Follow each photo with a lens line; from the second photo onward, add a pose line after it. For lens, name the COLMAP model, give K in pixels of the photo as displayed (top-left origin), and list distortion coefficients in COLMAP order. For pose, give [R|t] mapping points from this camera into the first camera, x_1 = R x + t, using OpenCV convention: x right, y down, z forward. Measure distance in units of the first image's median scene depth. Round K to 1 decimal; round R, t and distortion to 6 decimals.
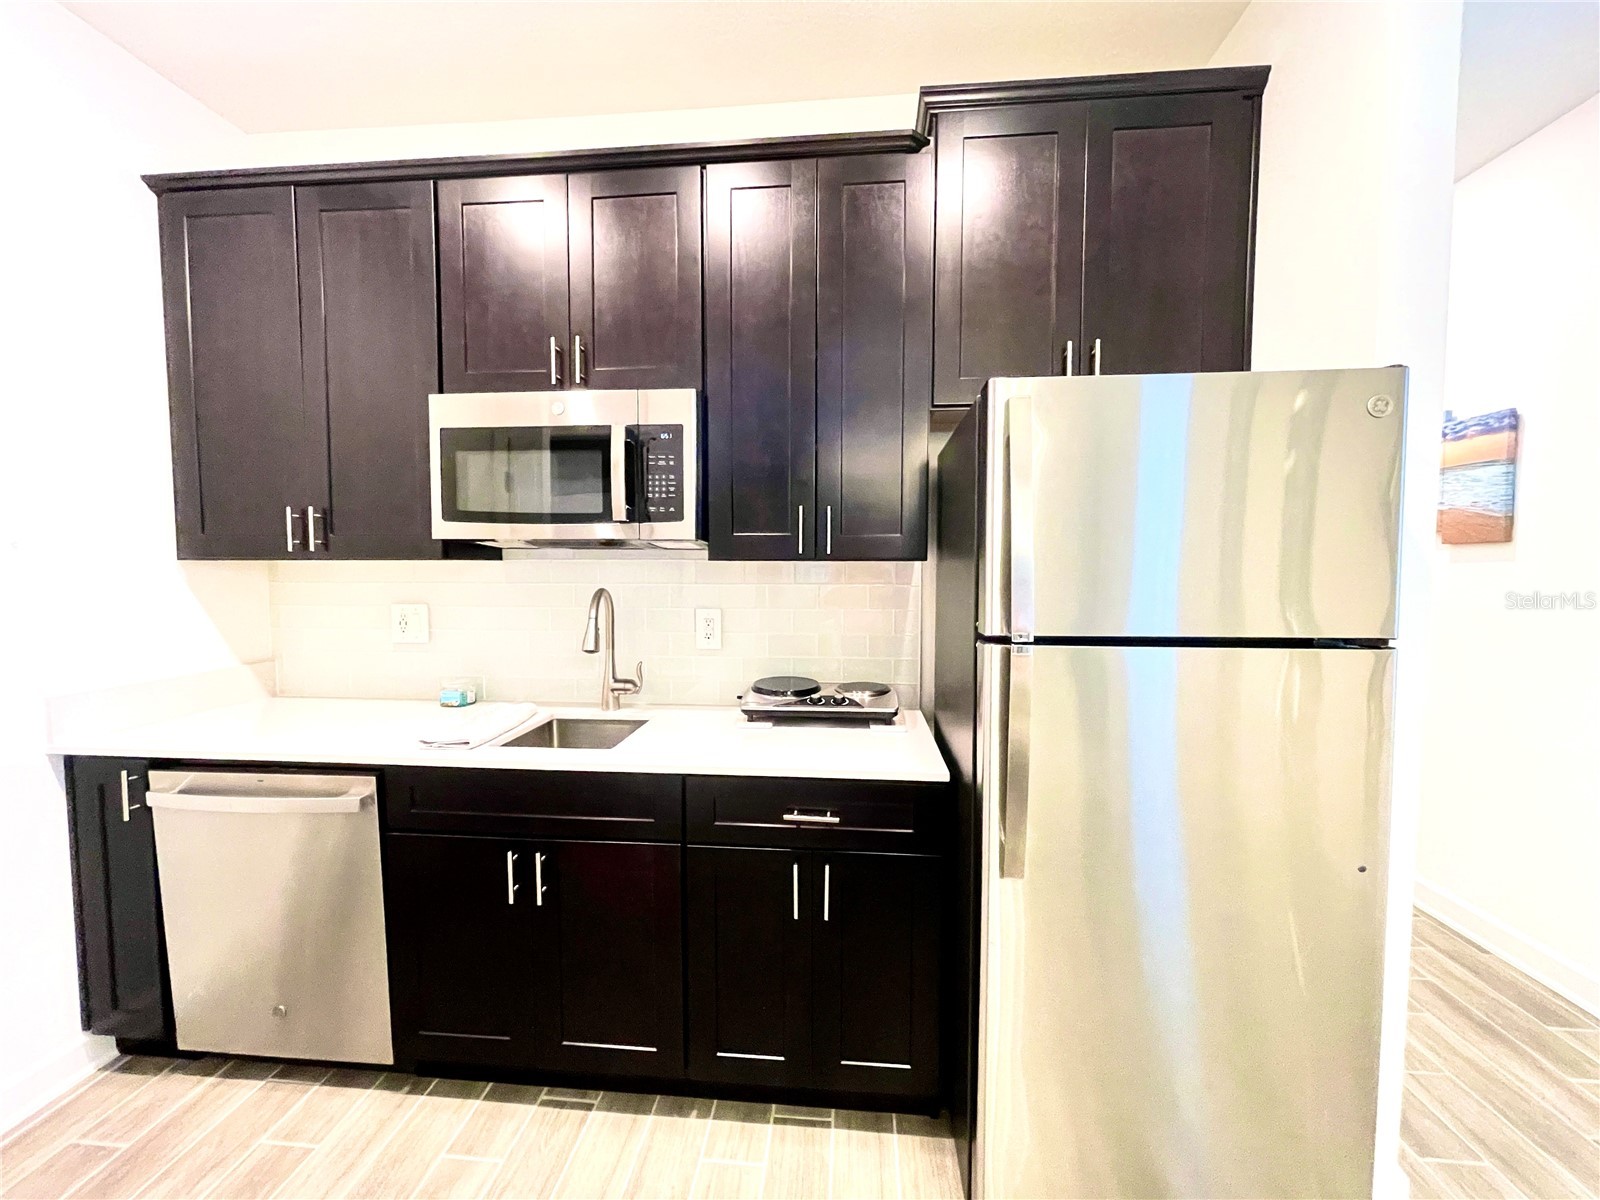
lens RADIAL K [[650.0, 0, 796.4], [0, 650.0, 600.4], [0, 0, 1]] dist [0.000420, -0.001681]
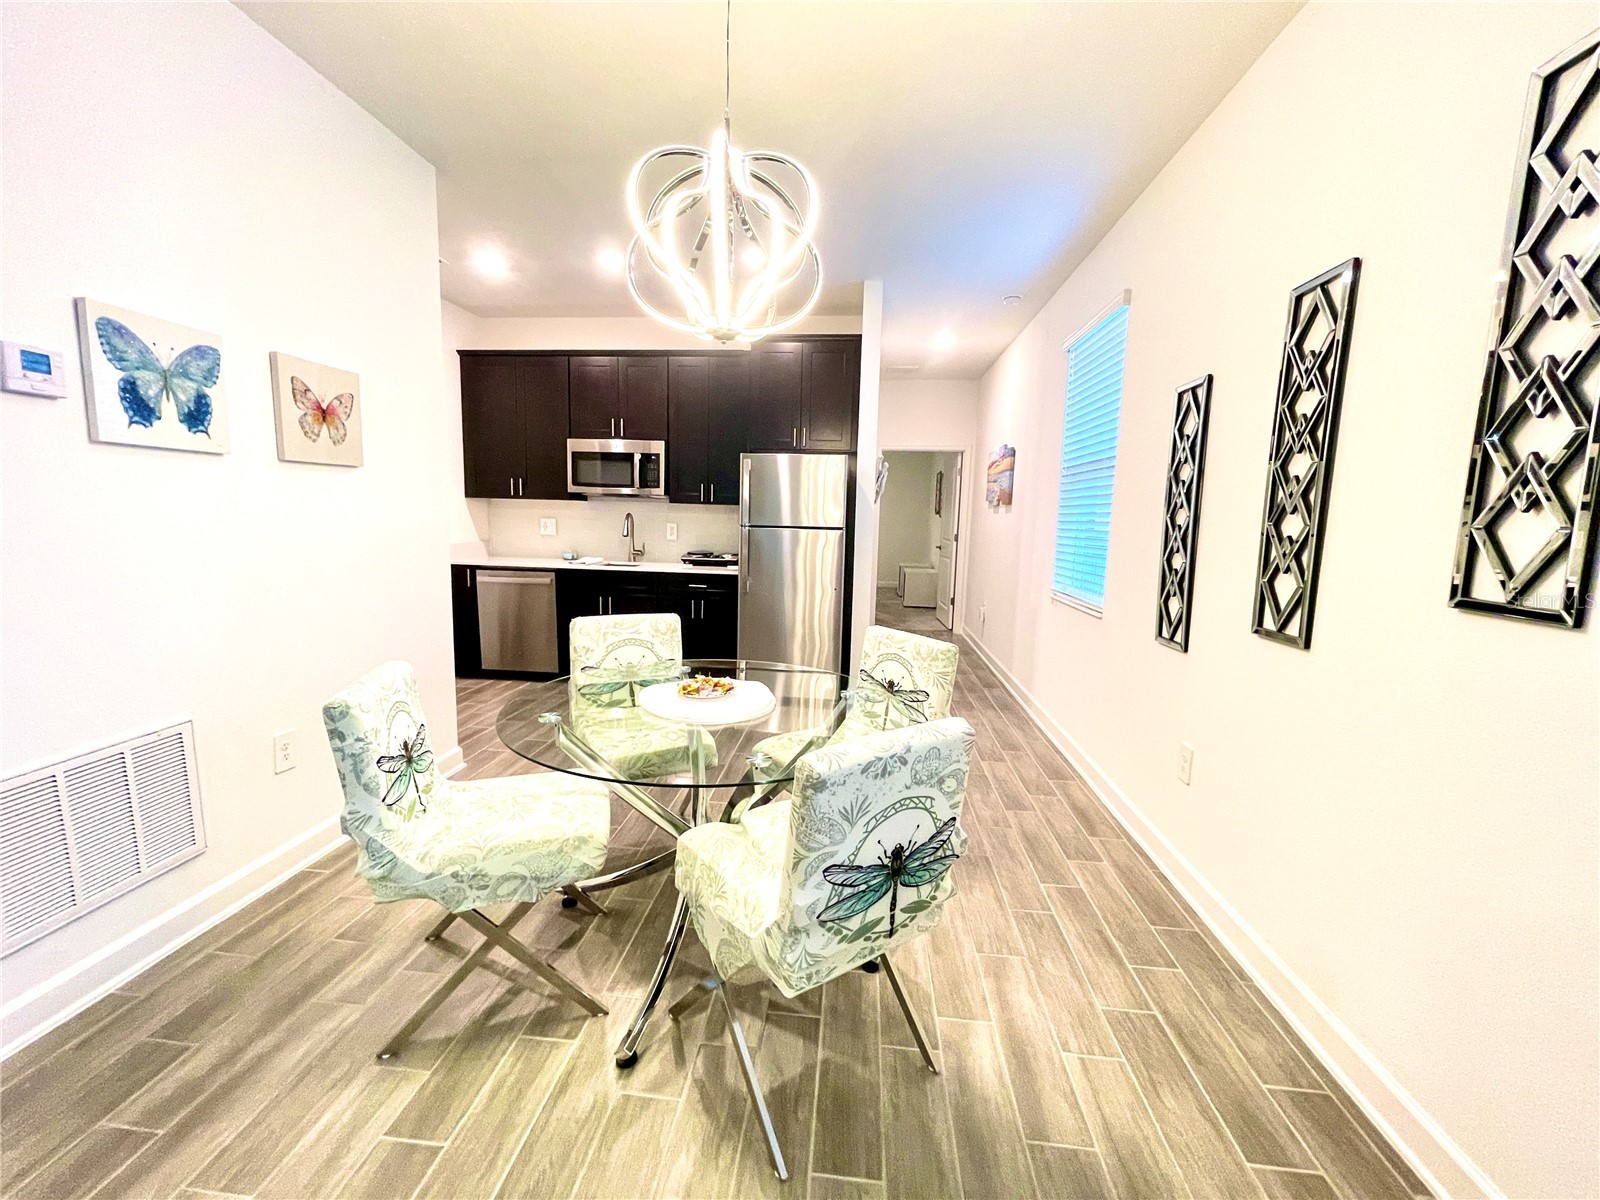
lens RADIAL K [[650.0, 0, 800.4], [0, 650.0, 598.0], [0, 0, 1]] dist [0.000420, -0.001681]
pose [[0.999675, 0.025510, 0.000125, 0.423621], [-0.025461, 0.997453, 0.066622, 0.141699], [0.001575, -0.066604, 0.997778, -1.746330]]
